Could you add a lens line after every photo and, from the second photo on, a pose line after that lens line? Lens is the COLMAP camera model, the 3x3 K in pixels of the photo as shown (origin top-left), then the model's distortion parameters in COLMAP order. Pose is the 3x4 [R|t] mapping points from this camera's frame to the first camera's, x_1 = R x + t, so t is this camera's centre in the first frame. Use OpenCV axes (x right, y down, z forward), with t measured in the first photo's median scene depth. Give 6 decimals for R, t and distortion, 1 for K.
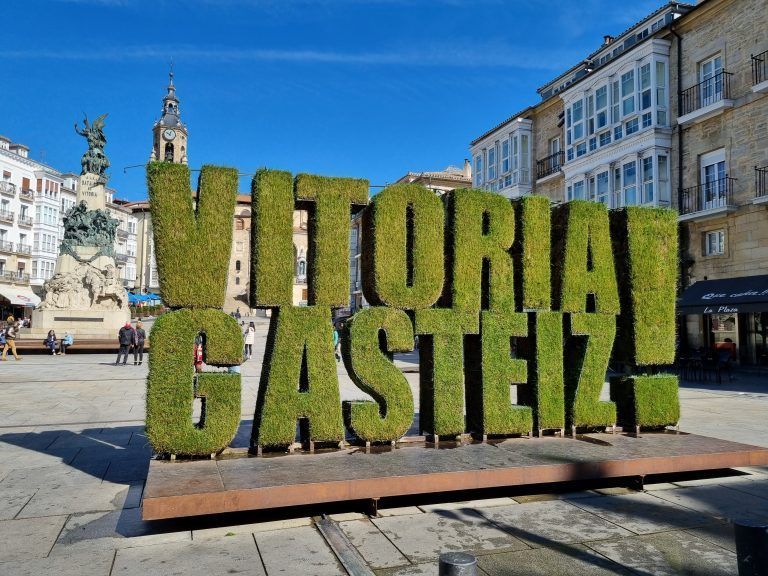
lens RADIAL K [[561.3, 0, 386.2], [0, 561.3, 290.4], [0, 0, 1]] dist [-0.004826, 0.000016]
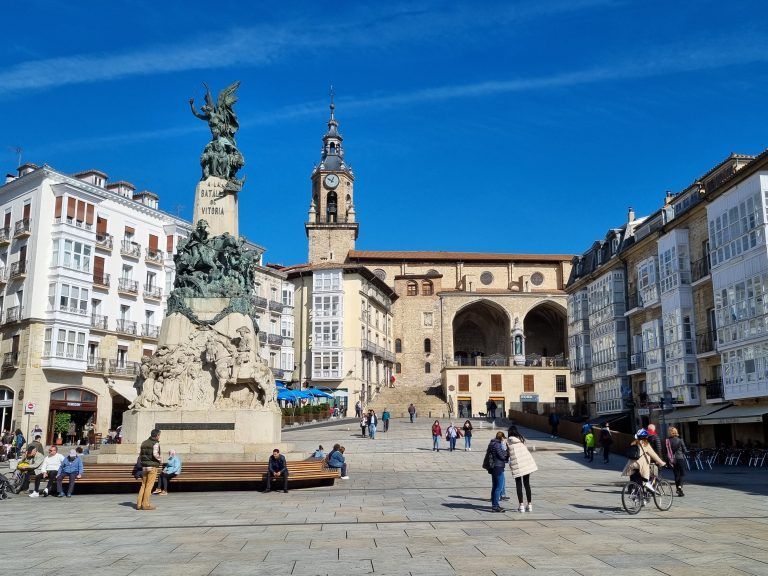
lens RADIAL K [[726.3, 0, 384.2], [0, 726.3, 287.9], [0, 0, 1]] dist [0.042264, 0.000000]
pose [[0.954222, -0.073776, -0.289858, -0.084433], [0.035090, 0.990023, -0.136466, 0.011989], [0.297034, 0.120047, 0.947290, 0.202568]]
